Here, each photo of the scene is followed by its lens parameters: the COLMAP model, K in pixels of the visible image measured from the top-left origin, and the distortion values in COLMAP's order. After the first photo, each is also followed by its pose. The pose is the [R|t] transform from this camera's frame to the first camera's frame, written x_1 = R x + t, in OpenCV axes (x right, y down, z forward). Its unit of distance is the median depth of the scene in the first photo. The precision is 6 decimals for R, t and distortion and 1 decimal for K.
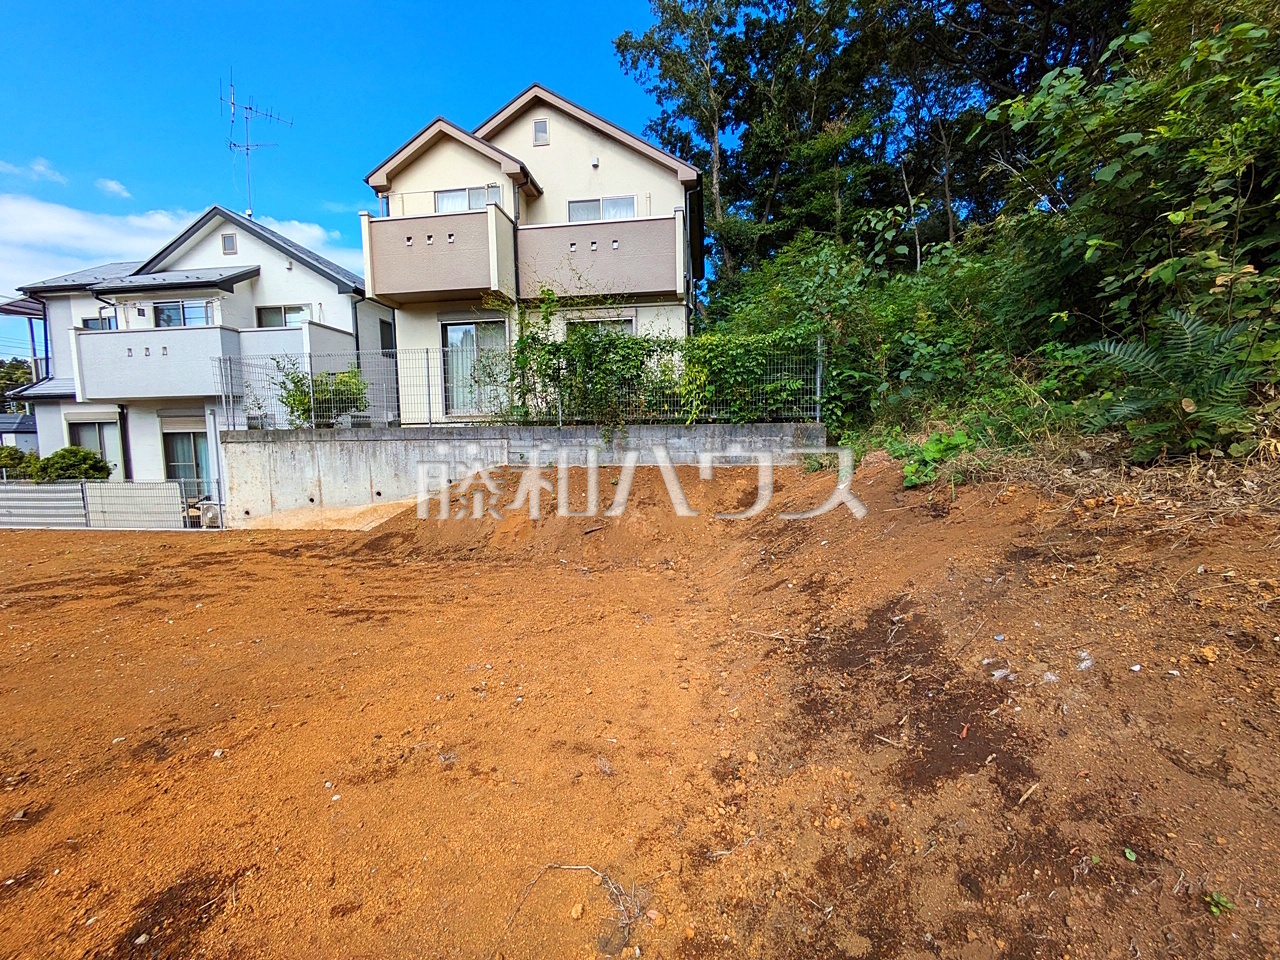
lens RADIAL K [[506.7, 0, 642.1], [0, 506.7, 480.1], [0, 0, 1]] dist [-0.002102, 0.001675]
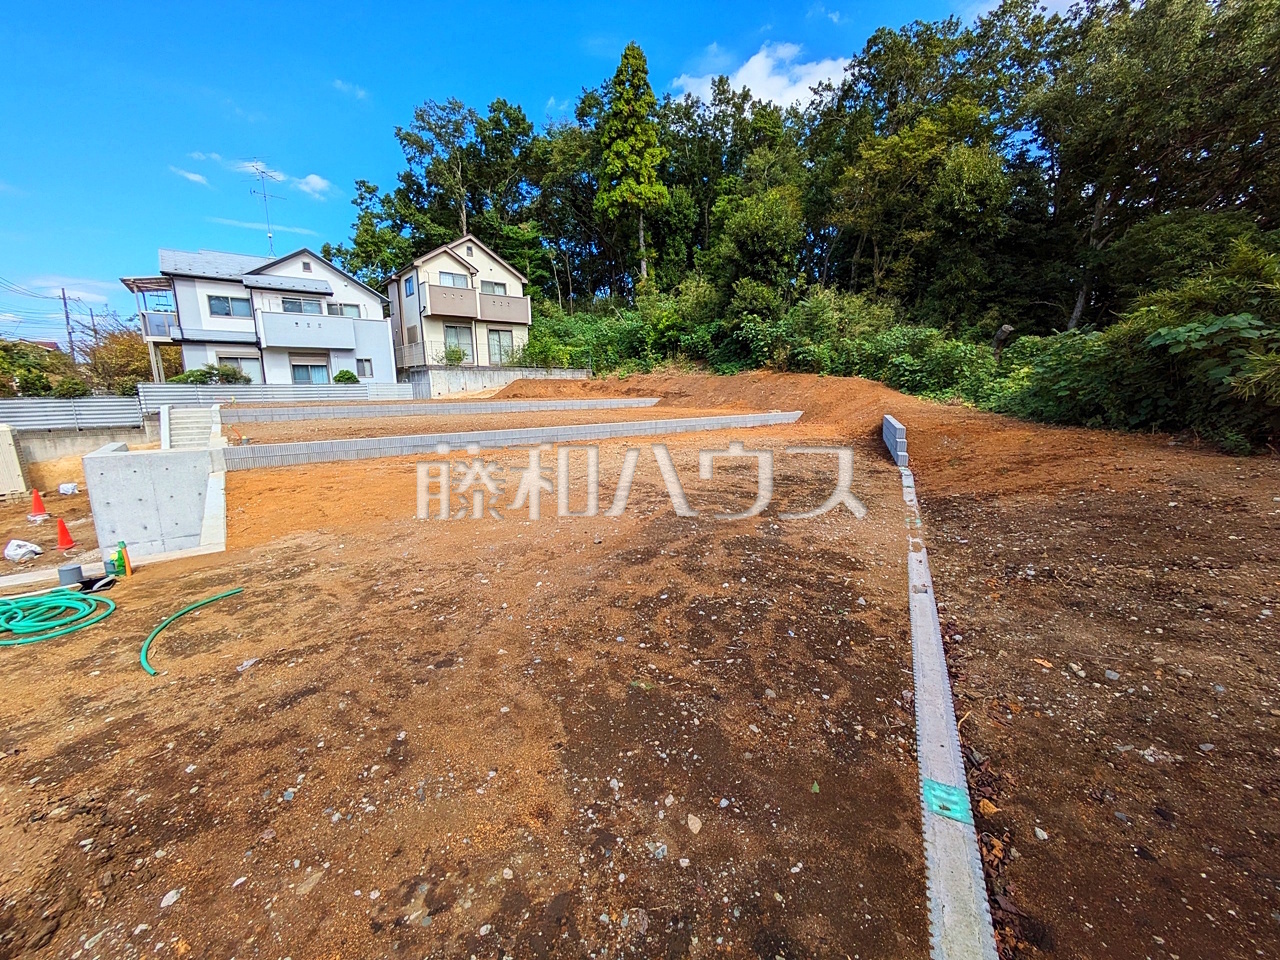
lens RADIAL K [[506.7, 0, 640.6], [0, 506.7, 480.5], [0, 0, 1]] dist [-0.002102, 0.001675]
pose [[0.679735, -0.126069, 0.722542, -2.073765], [0.058336, 0.991289, 0.118080, 0.273742], [-0.731134, -0.038113, 0.681168, -1.838387]]
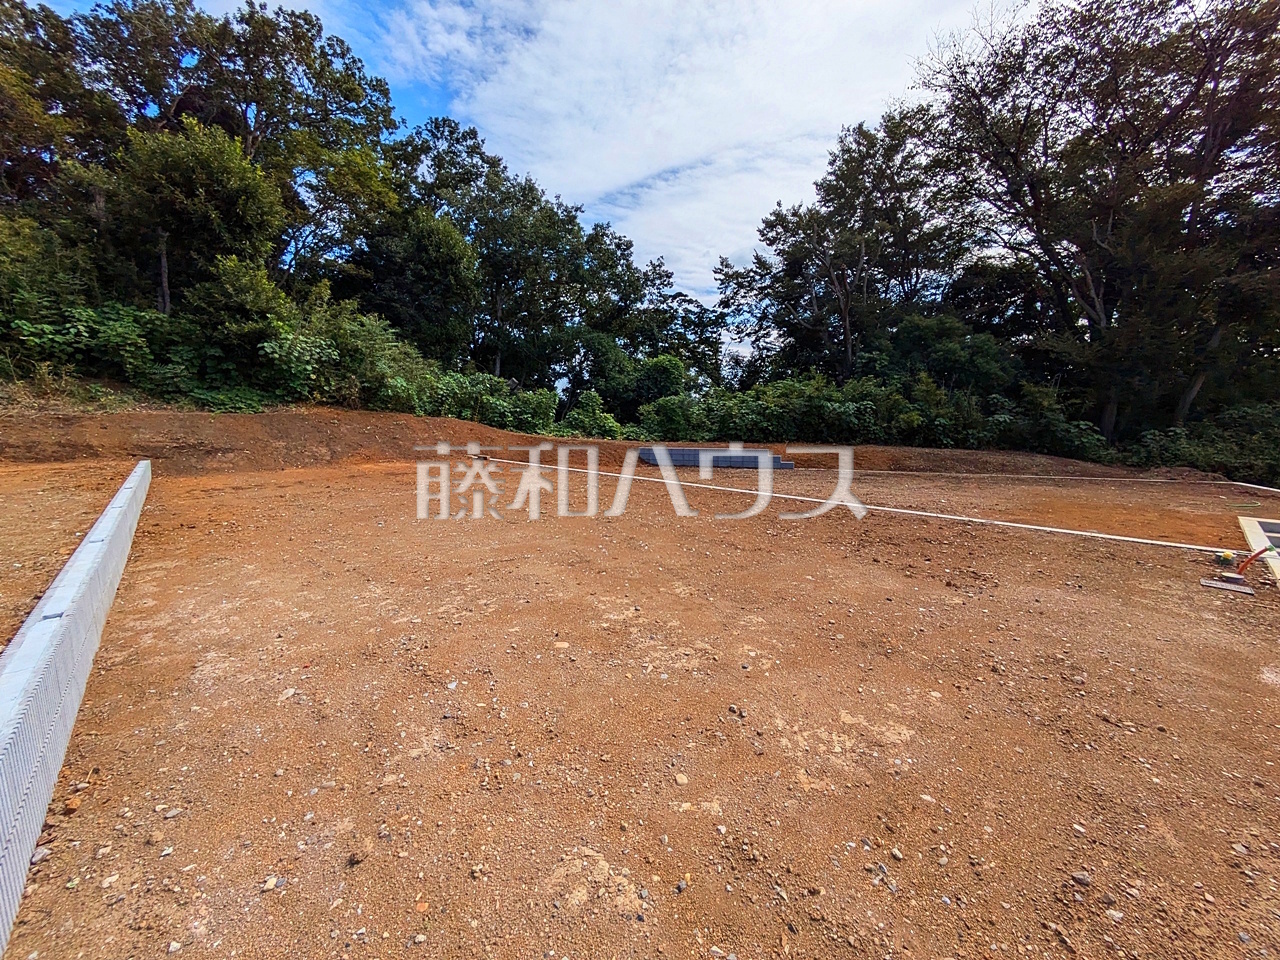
lens RADIAL K [[506.7, 0, 641.5], [0, 506.7, 479.1], [0, 0, 1]] dist [-0.002102, 0.001675]
pose [[-0.775113, -0.060690, 0.628902, -1.731678], [0.070533, 0.980843, 0.181584, 0.066206], [-0.627874, 0.185107, -0.755983, 0.153411]]
